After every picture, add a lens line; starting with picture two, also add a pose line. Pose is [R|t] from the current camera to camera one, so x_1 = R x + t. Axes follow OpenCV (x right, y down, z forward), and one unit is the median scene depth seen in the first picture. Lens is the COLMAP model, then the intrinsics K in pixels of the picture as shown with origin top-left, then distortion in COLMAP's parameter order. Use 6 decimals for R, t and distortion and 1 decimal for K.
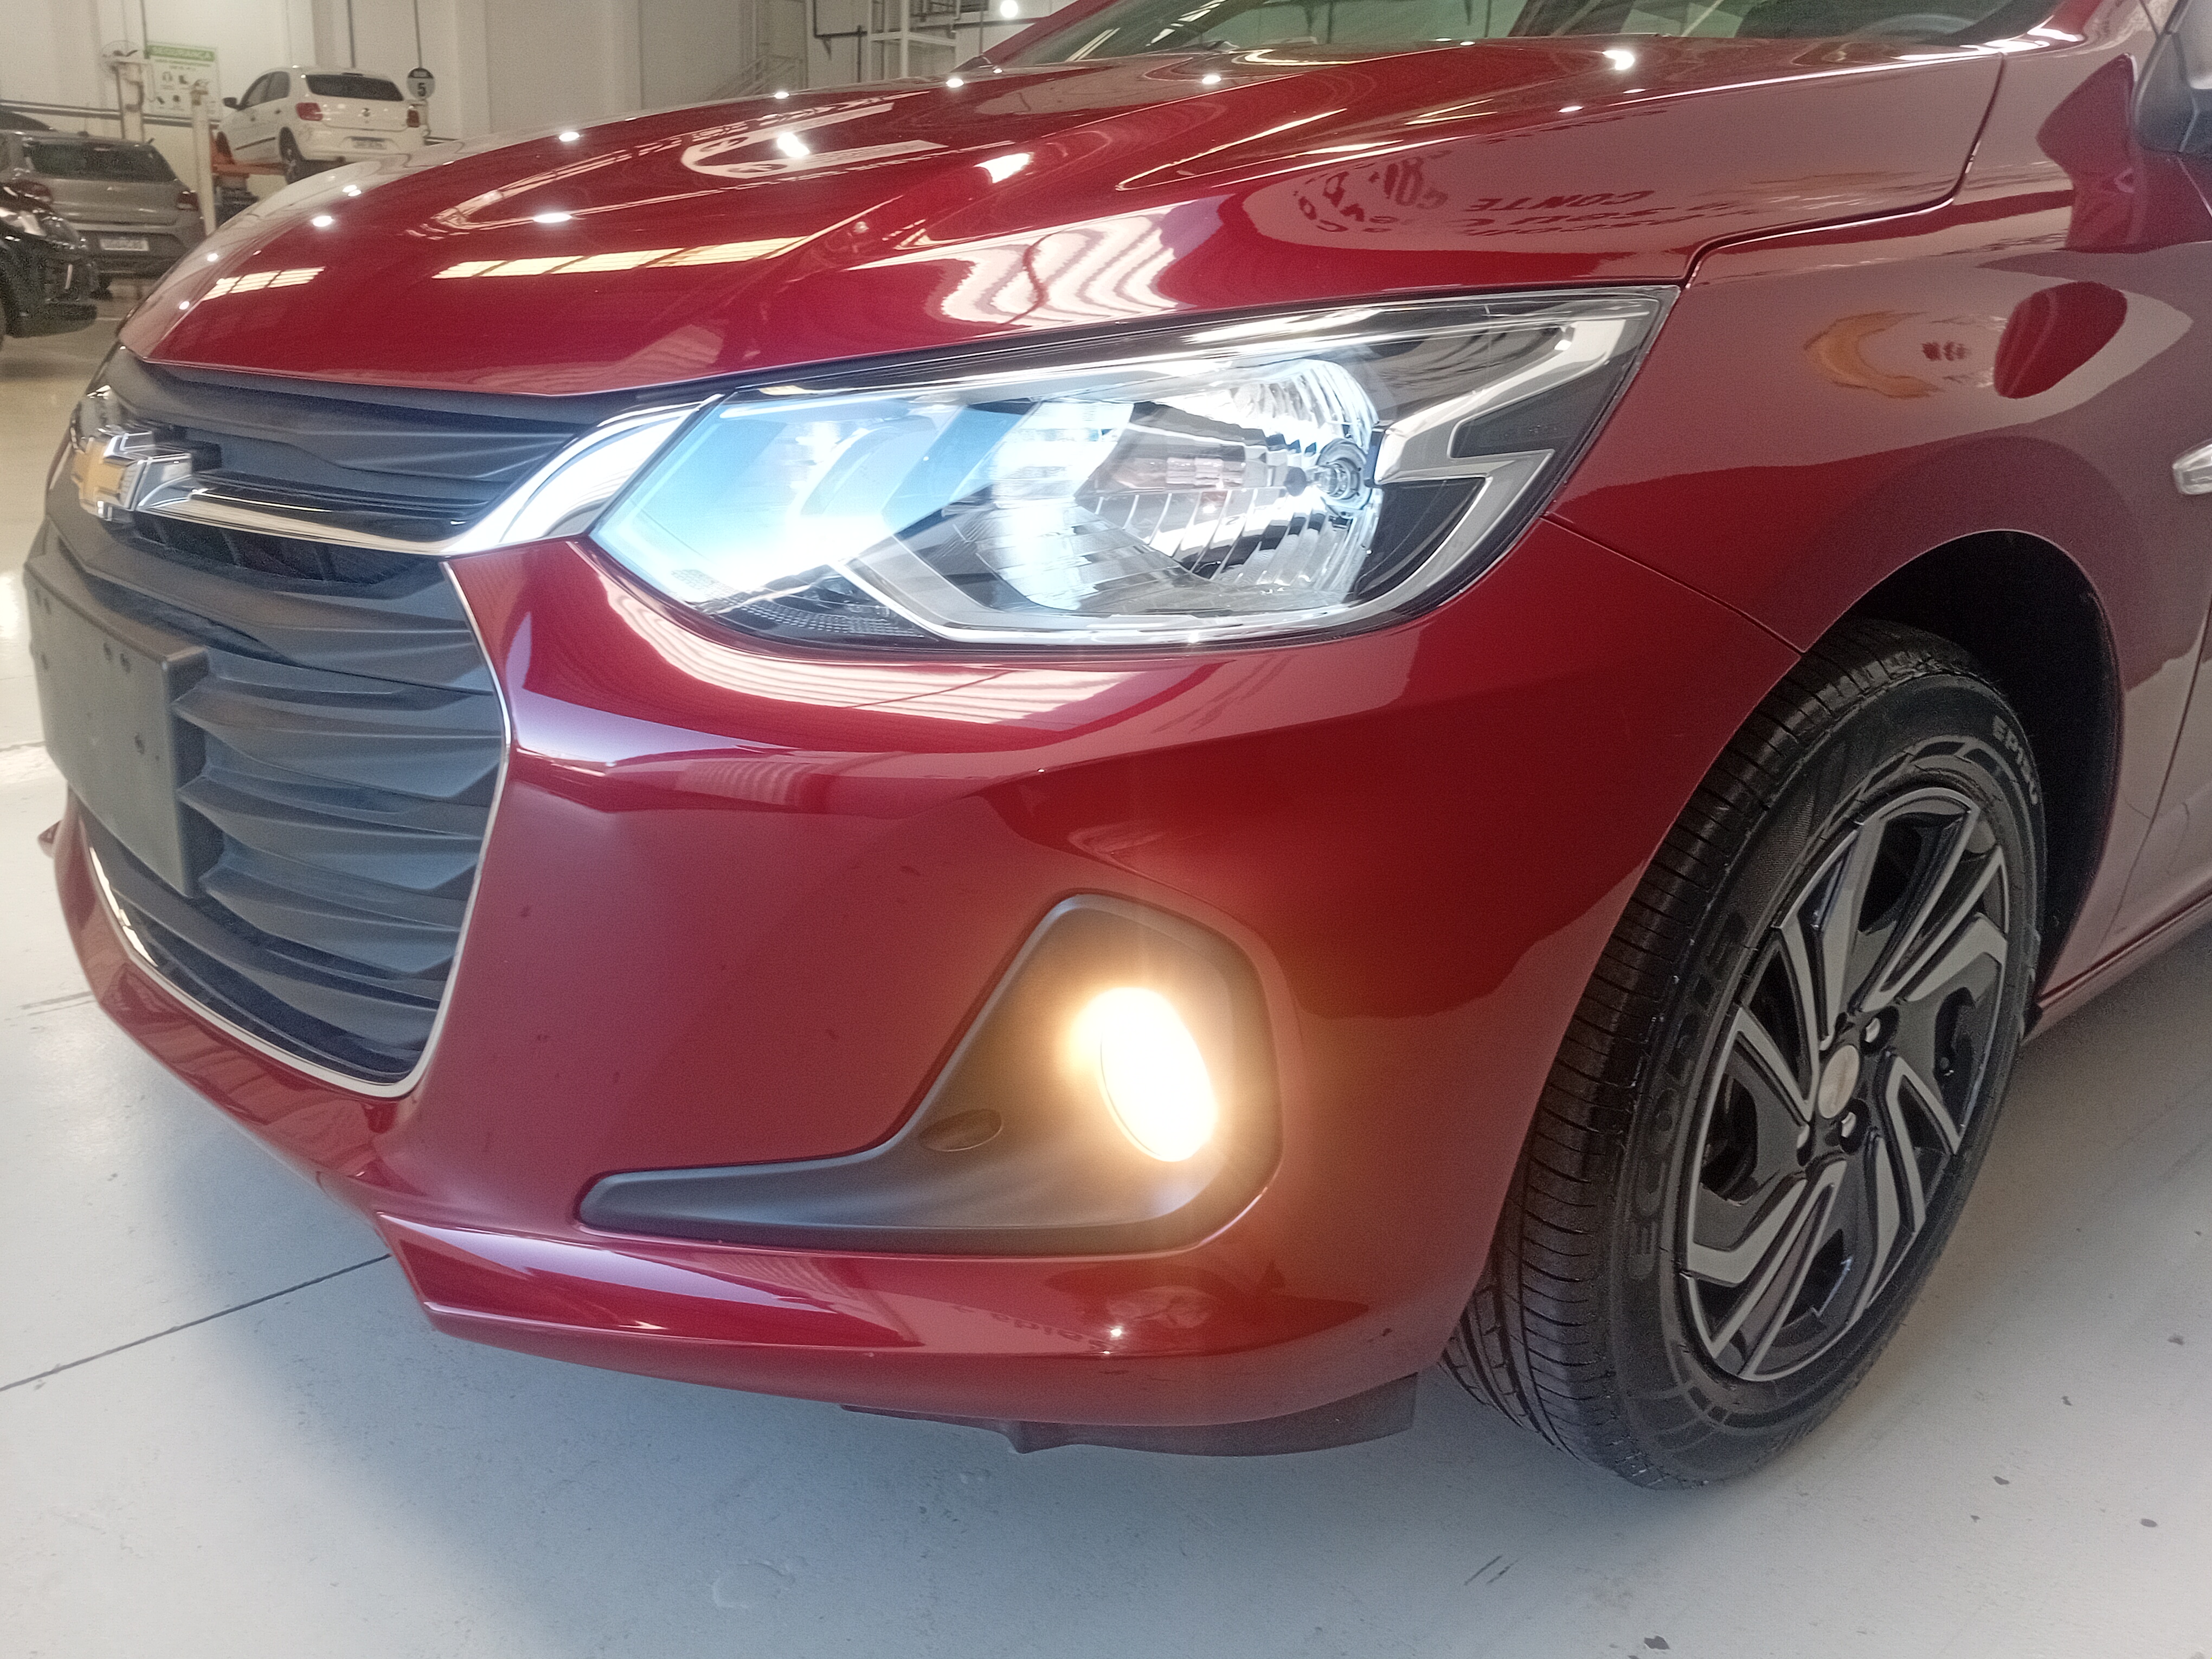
lens RADIAL K [[1762.2, 0, 1119.9], [0, 1762.2, 821.9], [0, 0, 1]] dist [0.084372, -0.178651]
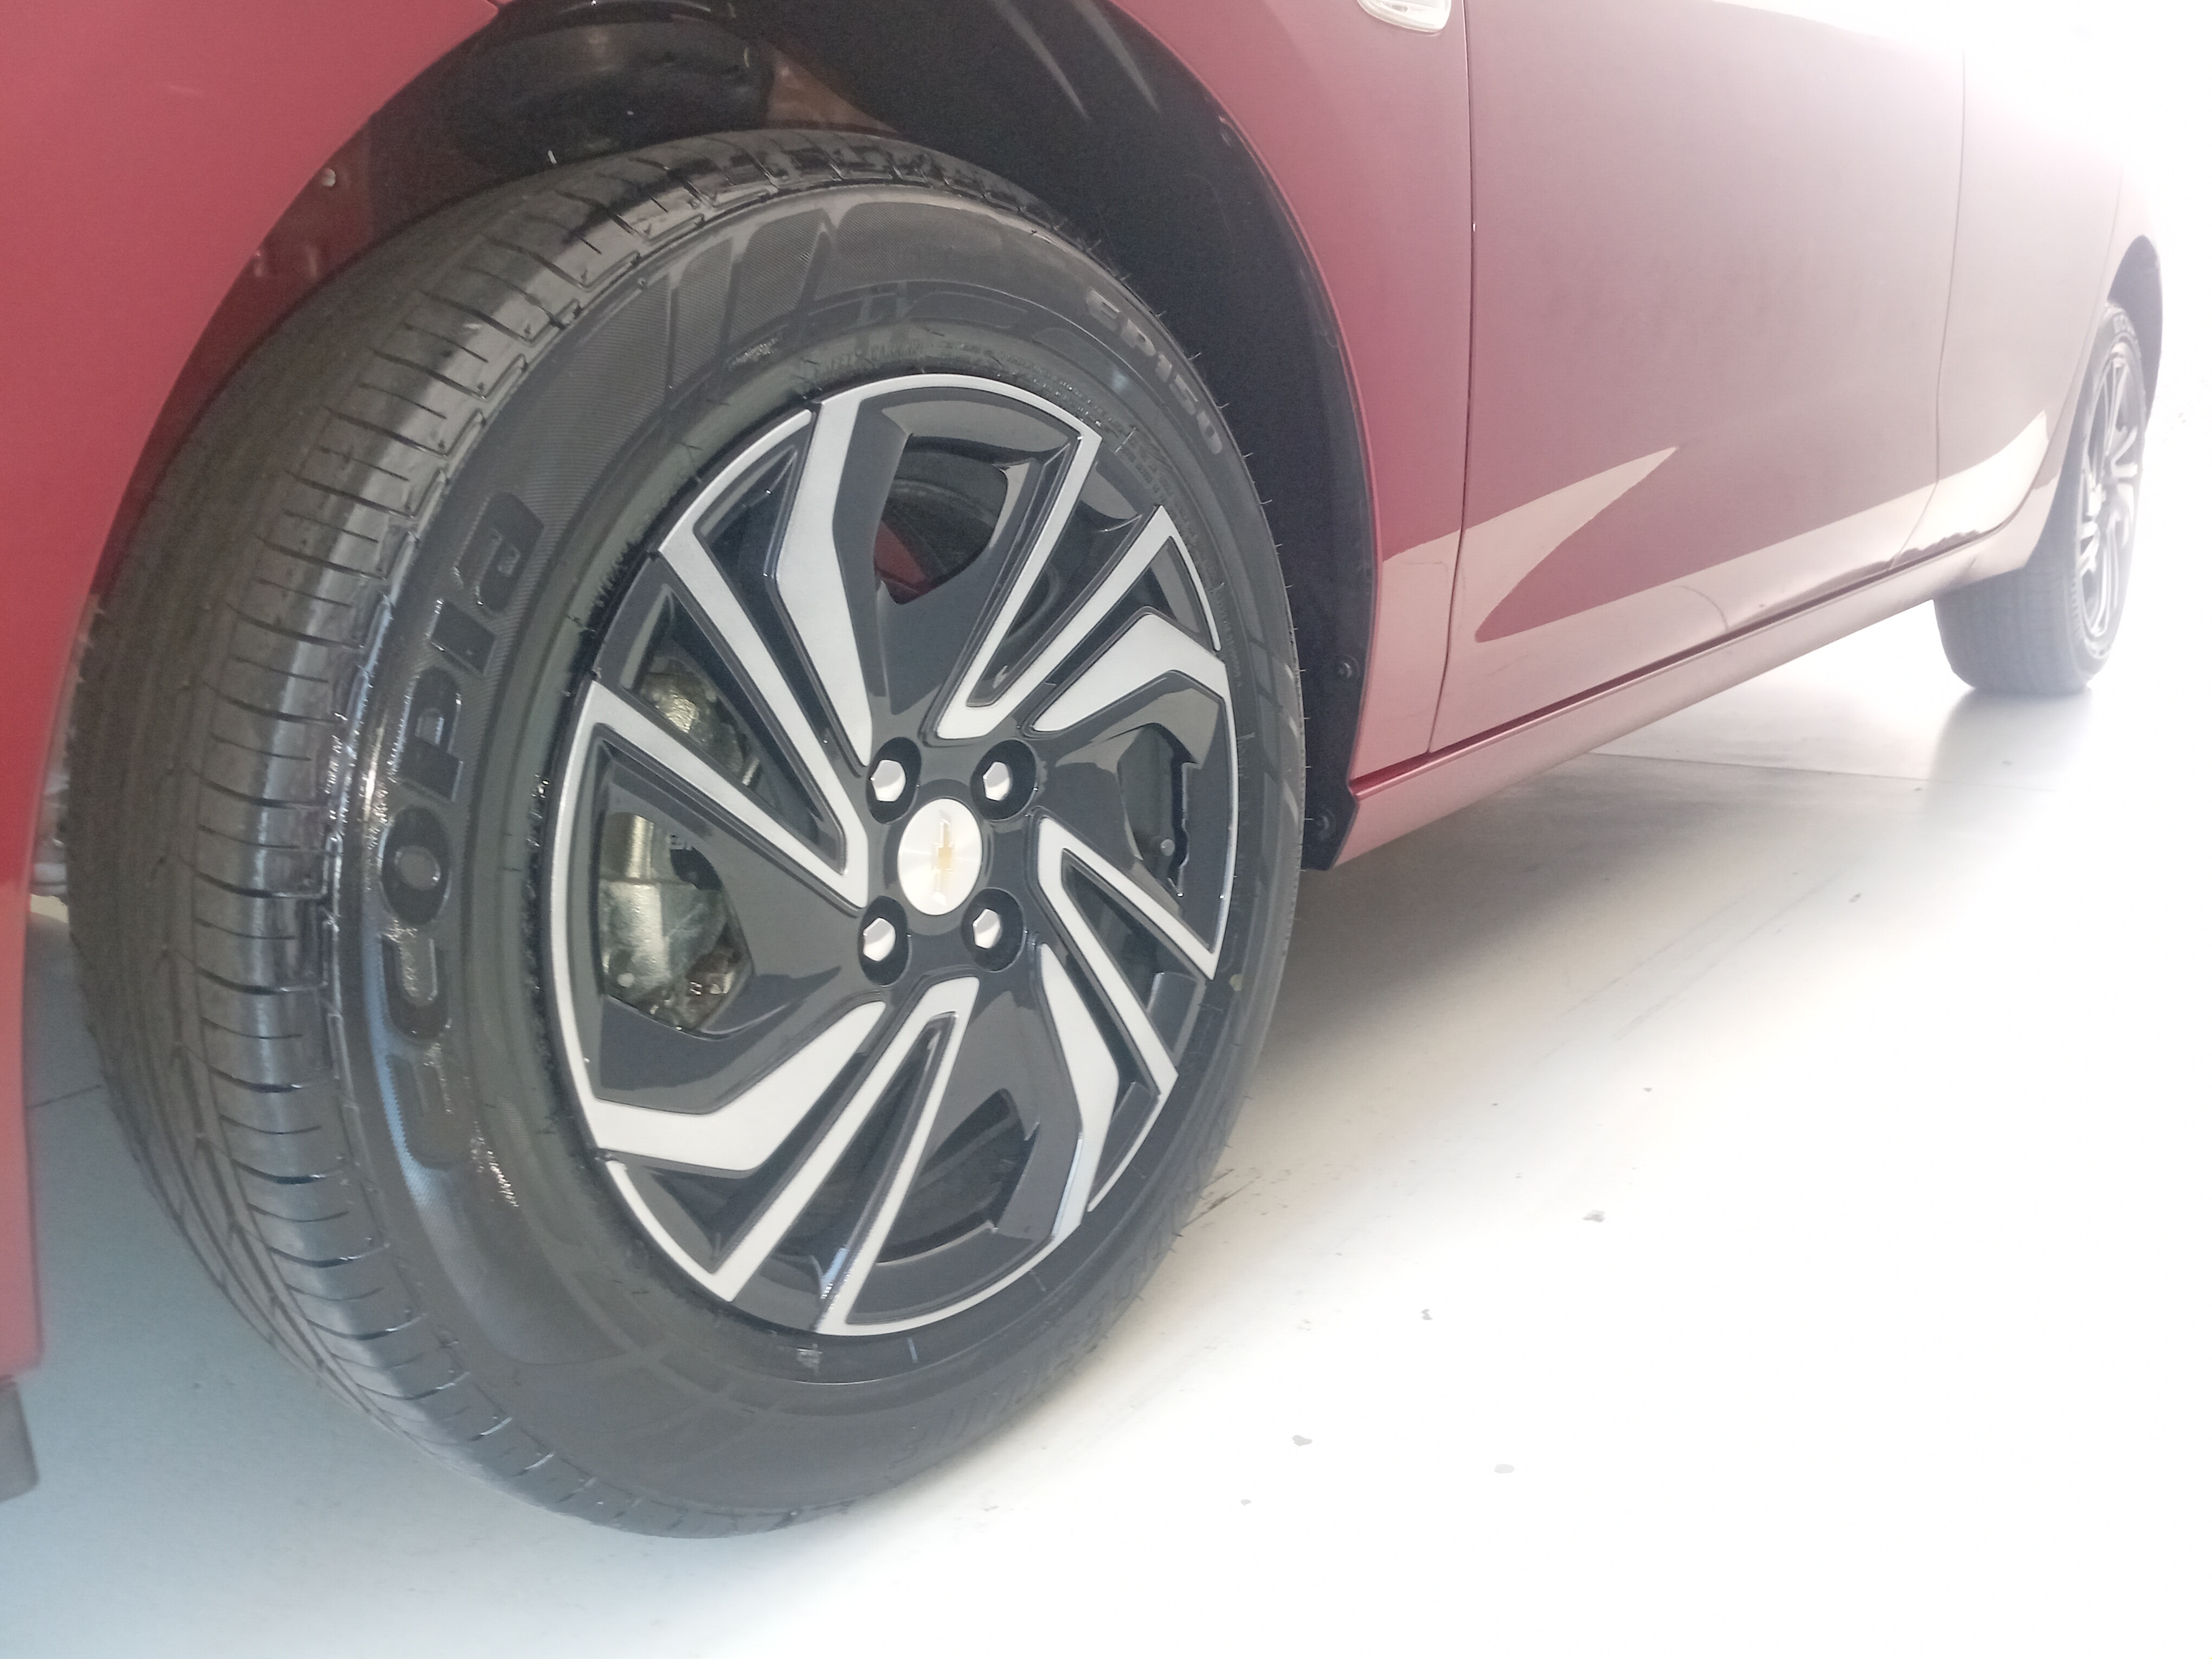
lens RADIAL K [[1762.2, 0, 1119.9], [0, 1762.2, 821.9], [0, 0, 1]] dist [0.084372, -0.178651]
pose [[0.984050, -0.108135, 0.141256, 0.372339], [0.116848, 0.991632, -0.054890, 0.173664], [-0.134138, 0.070520, 0.988450, 0.335103]]
